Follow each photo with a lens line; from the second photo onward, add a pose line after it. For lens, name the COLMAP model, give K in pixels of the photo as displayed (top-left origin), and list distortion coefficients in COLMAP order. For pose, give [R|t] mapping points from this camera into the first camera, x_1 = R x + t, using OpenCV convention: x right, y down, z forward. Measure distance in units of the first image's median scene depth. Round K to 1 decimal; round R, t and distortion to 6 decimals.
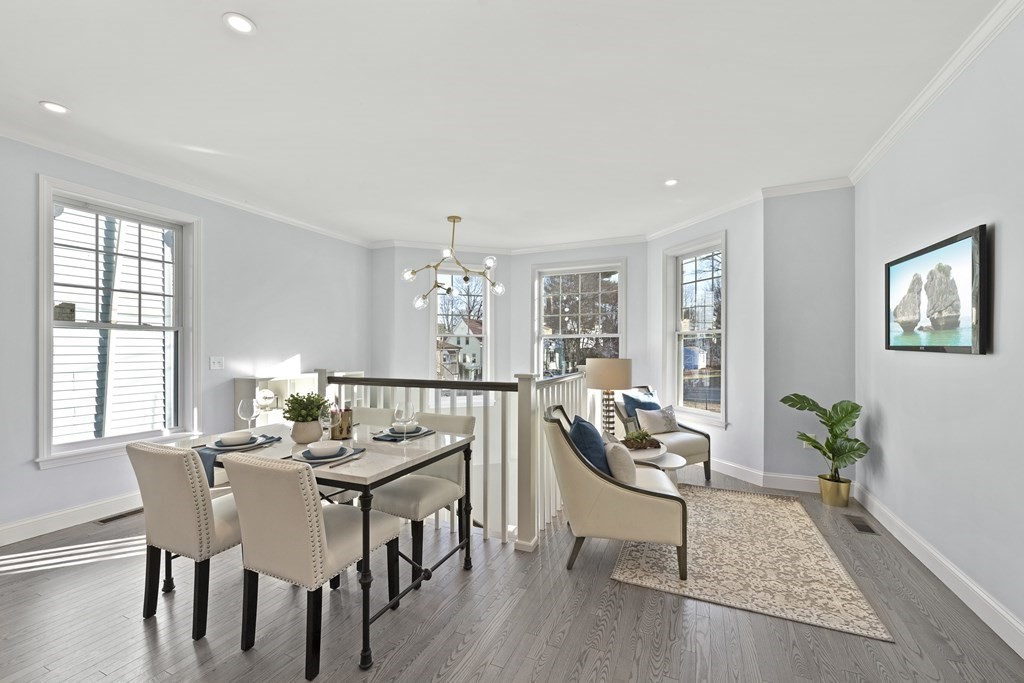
lens RADIAL K [[411.5, 0, 504.4], [0, 411.5, 347.5], [0, 0, 1]] dist [0.008434, -0.000242]
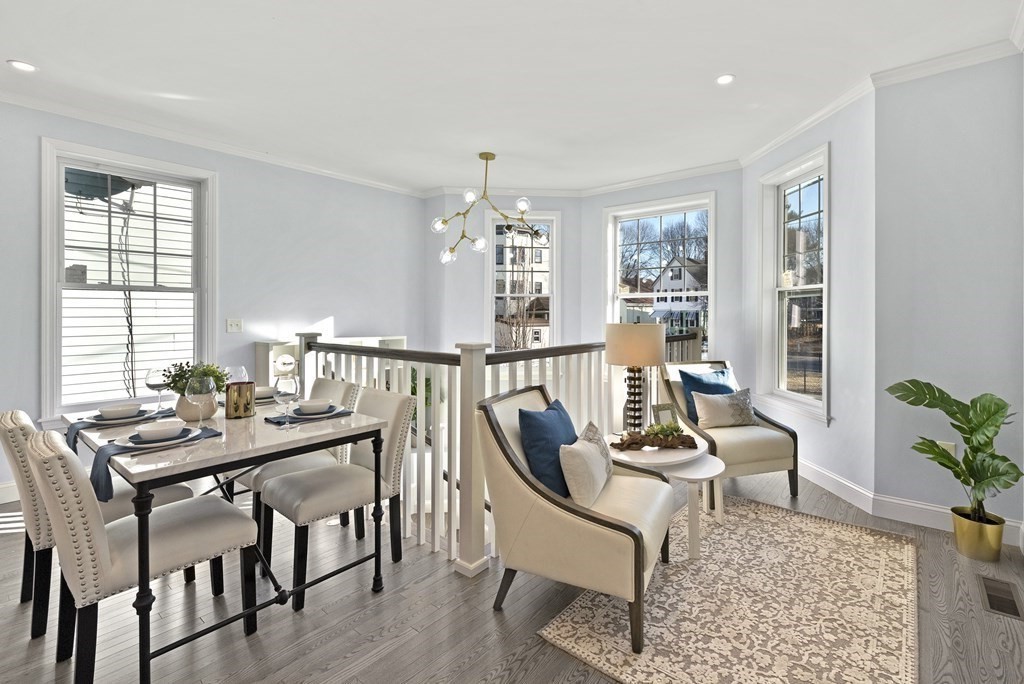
lens RADIAL K [[464.1, 0, 555.2], [0, 464.1, 310.8], [0, 0, 1]] dist [0.005459, 0.000556]
pose [[0.975197, 0.000657, -0.221337, 0.323166], [-0.000240, 0.999998, 0.001911, 0.001850], [0.221338, -0.001811, 0.975196, 0.157722]]
